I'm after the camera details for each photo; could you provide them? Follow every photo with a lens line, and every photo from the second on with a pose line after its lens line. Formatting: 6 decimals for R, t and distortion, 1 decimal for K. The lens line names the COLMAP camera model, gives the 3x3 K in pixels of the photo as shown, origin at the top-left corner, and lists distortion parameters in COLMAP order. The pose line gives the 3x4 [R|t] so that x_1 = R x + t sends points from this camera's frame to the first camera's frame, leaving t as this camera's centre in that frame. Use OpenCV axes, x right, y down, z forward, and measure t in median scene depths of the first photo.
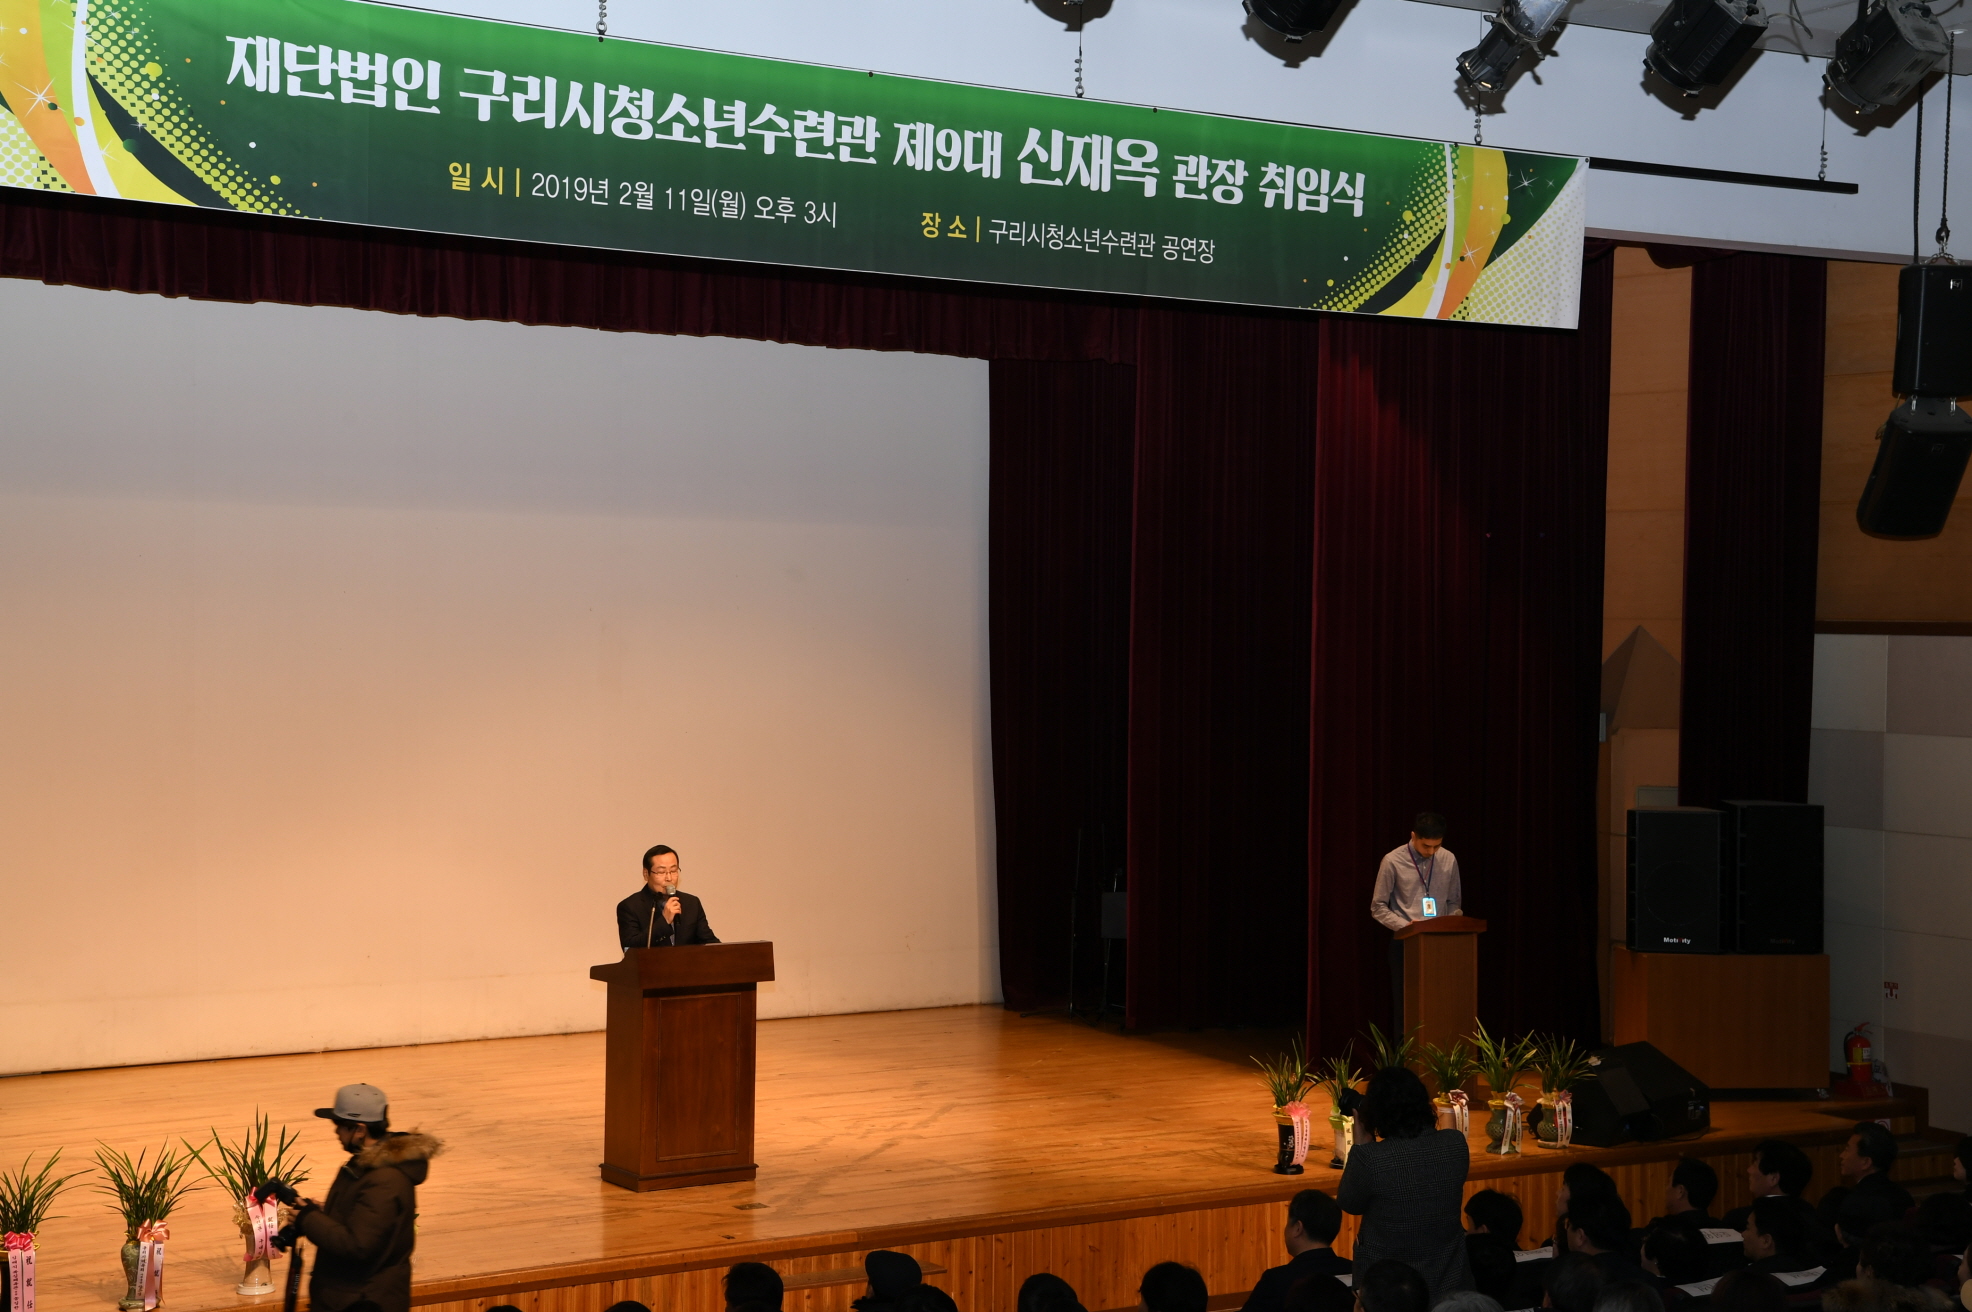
lens RADIAL K [[3116.4, 0, 985.3], [0, 3116.4, 651.3], [0, 0, 1]] dist [0.240648, 0.000000]
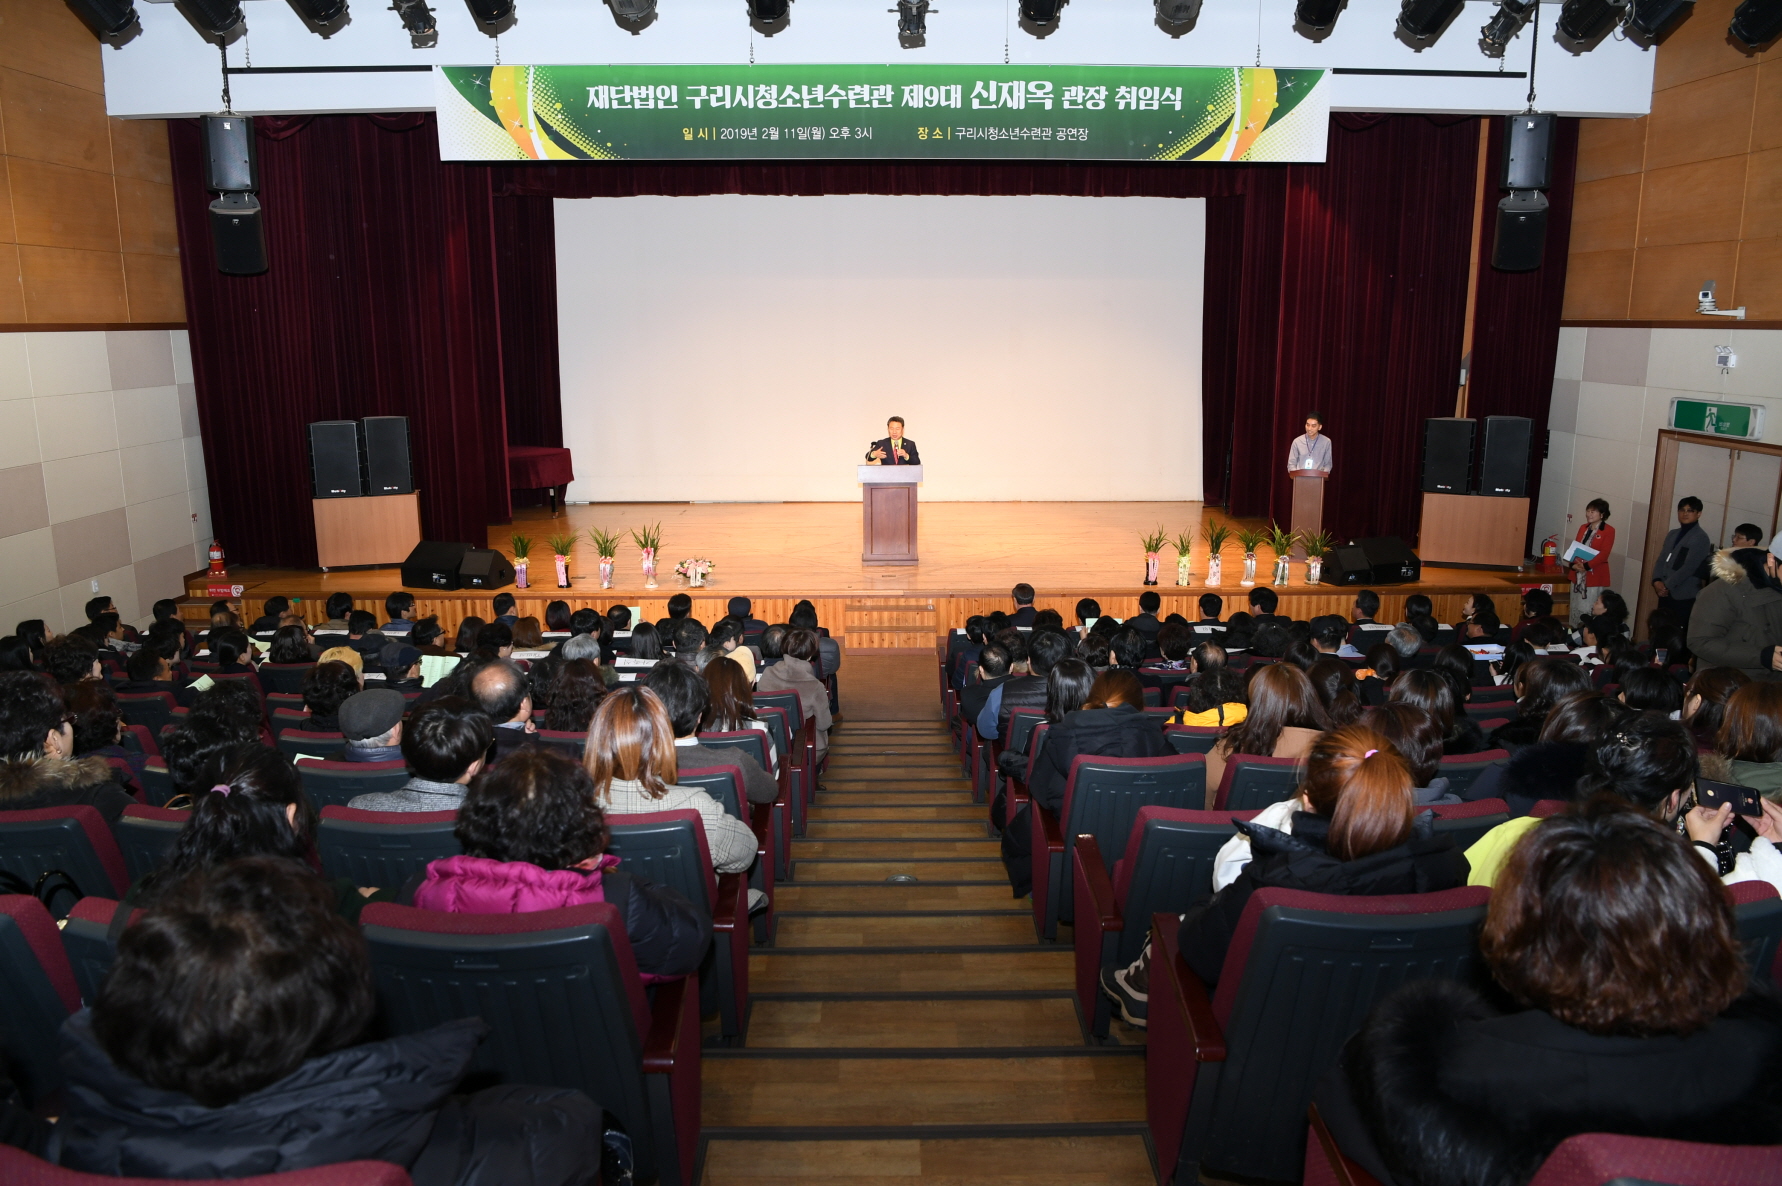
lens RADIAL K [[1223.9, 0, 885.2], [0, 1223.9, 588.8], [0, 0, 1]] dist [-0.068009, 0.005100]
pose [[0.844463, 0.096918, -0.526772, 0.406017], [0.008597, 0.980913, 0.194256, 0.007493], [0.535545, -0.168571, 0.827512, 0.236264]]
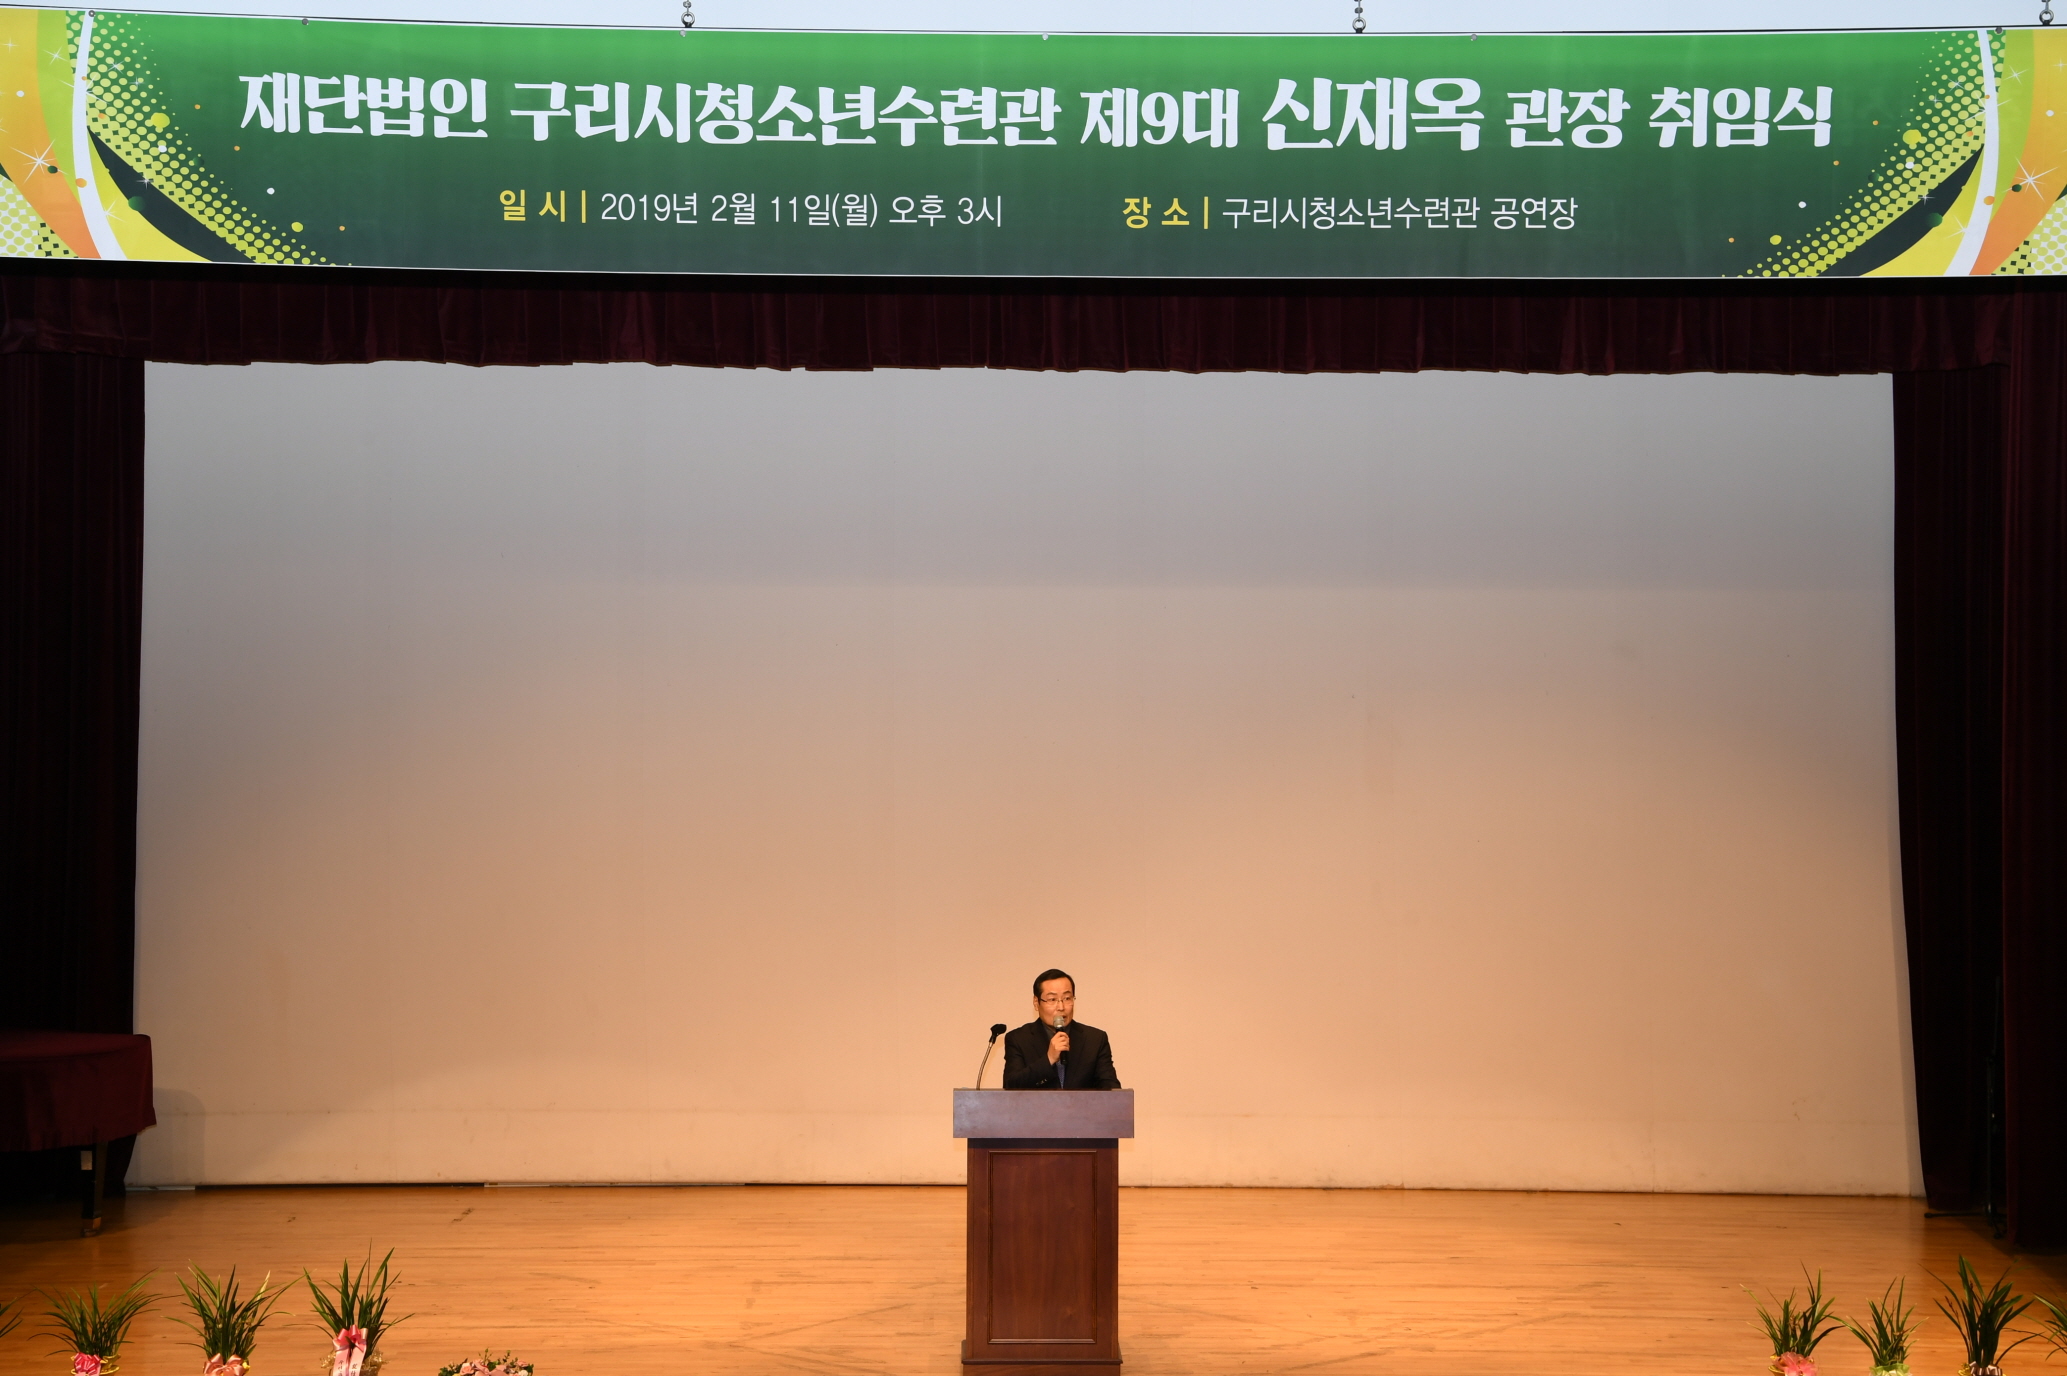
lens RADIAL K [[3266.5, 0, 1023.9], [0, 3266.5, 674.9], [0, 0, 1]] dist [0.240648, 0.000000]
pose [[0.843937, -0.014052, -0.536258, 0.391619], [0.001260, 0.999706, -0.024214, 0.003747], [0.536440, 0.019759, 0.843707, 0.256329]]
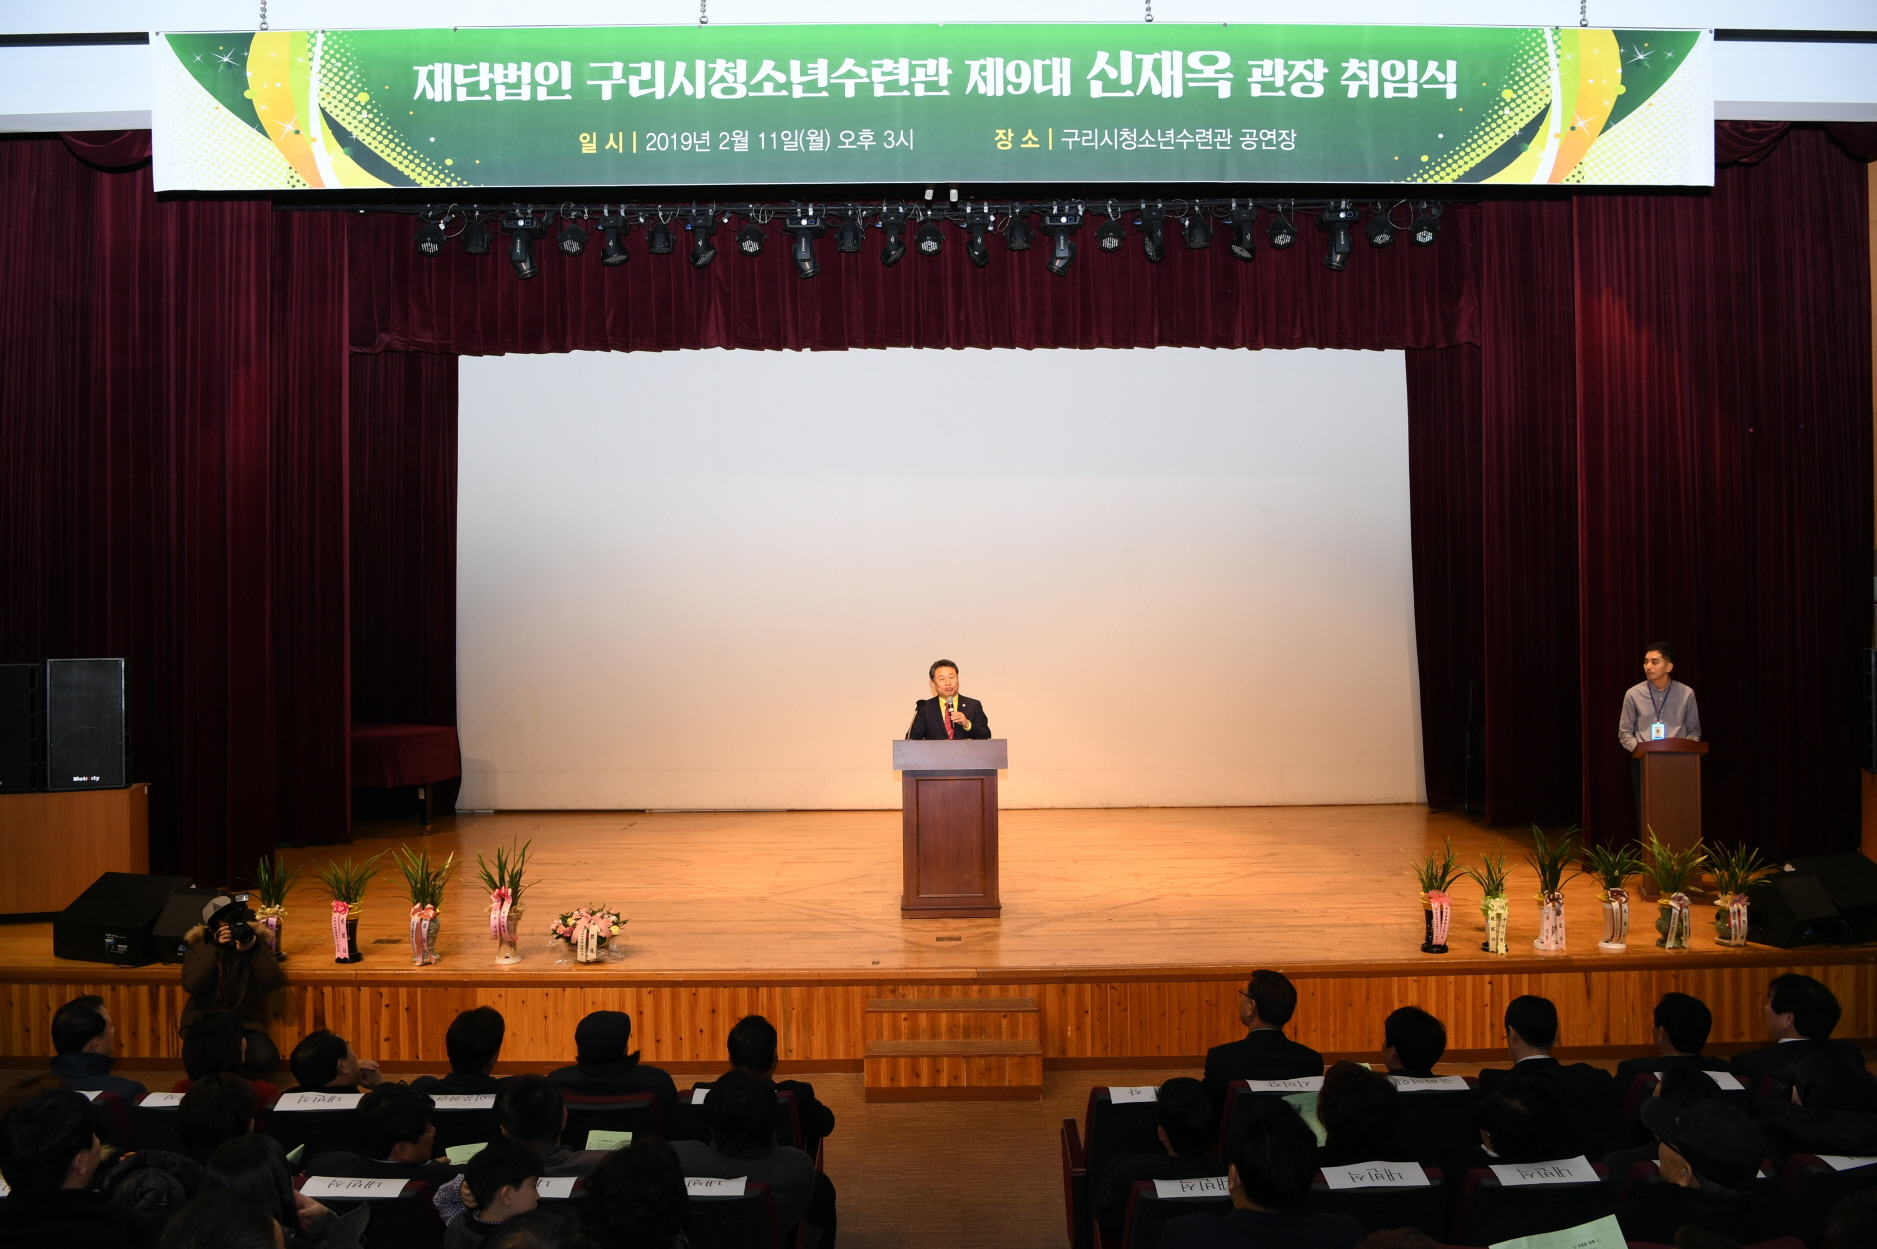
lens RADIAL K [[1361.5, 0, 936.3], [0, 1361.5, 619.8], [0, 0, 1]] dist [-0.057111, 0.005061]
pose [[0.842208, -0.023891, -0.538623, 0.225018], [0.014446, 0.999659, -0.021752, 0.056907], [0.538959, 0.010538, 0.842266, 0.522031]]
